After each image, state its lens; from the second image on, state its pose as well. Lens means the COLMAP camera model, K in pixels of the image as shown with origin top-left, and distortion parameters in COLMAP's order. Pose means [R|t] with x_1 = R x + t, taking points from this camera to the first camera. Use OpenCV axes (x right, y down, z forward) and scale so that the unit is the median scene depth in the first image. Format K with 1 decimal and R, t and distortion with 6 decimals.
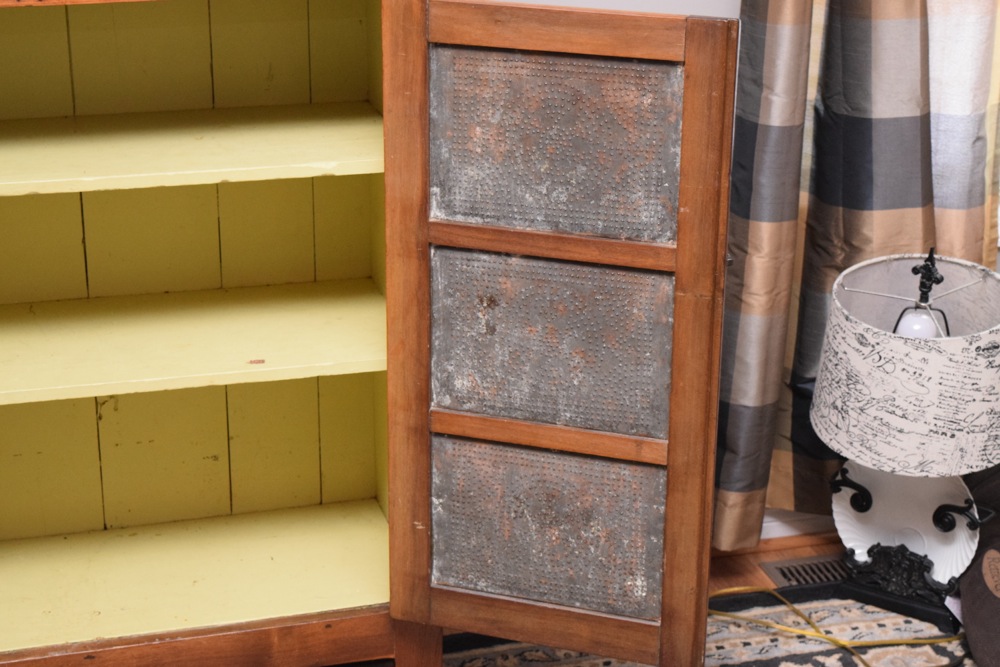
lens RADIAL K [[1887.4, 0, 502.4], [0, 1887.4, 331.5], [0, 0, 1]] dist [0.025020, 0.000000]
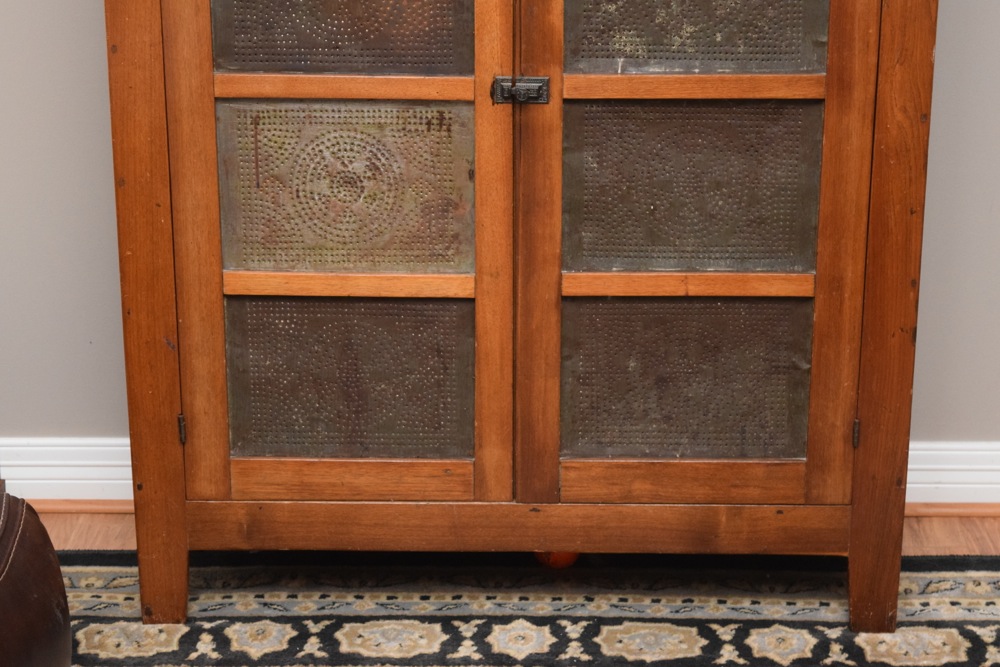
lens RADIAL K [[2301.3, 0, 506.5], [0, 2301.3, 333.2], [0, 0, 1]] dist [0.107656, 0.000000]
pose [[0.957851, 0.093150, -0.271744, 0.077193], [-0.093442, 0.995554, 0.011894, 0.059634], [0.271644, 0.014000, 0.962296, -0.148631]]
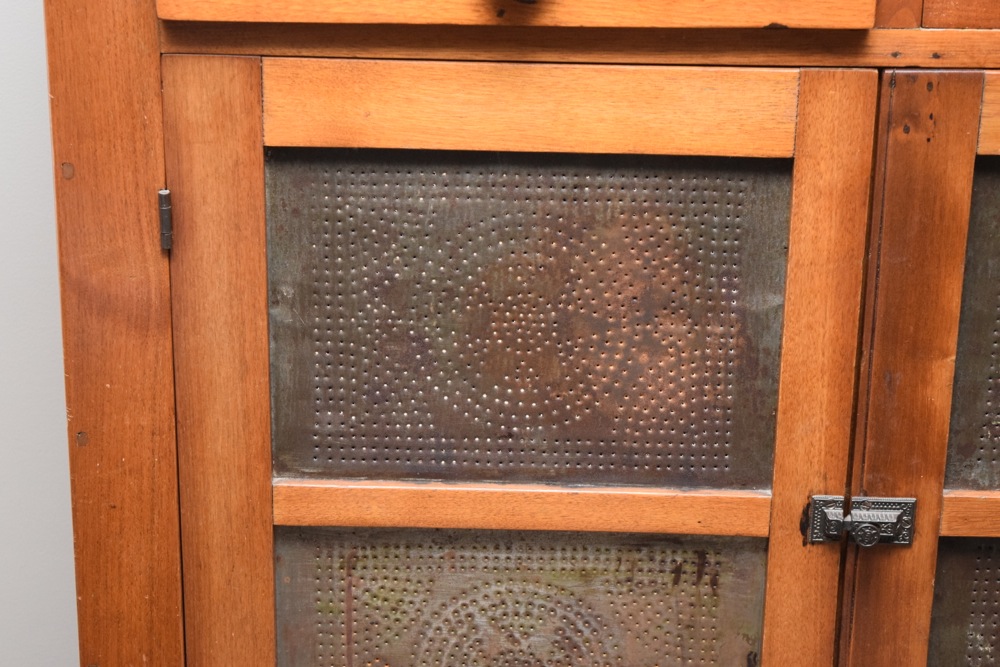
lens RADIAL K [[2301.3, 0, 501.8], [0, 2301.3, 335.9], [0, 0, 1]] dist [0.107656, 0.000000]
pose [[0.959260, 0.115795, -0.257705, -0.148176], [-0.105590, 0.992989, 0.053140, -0.096262], [0.262052, -0.023764, 0.964761, 0.292611]]
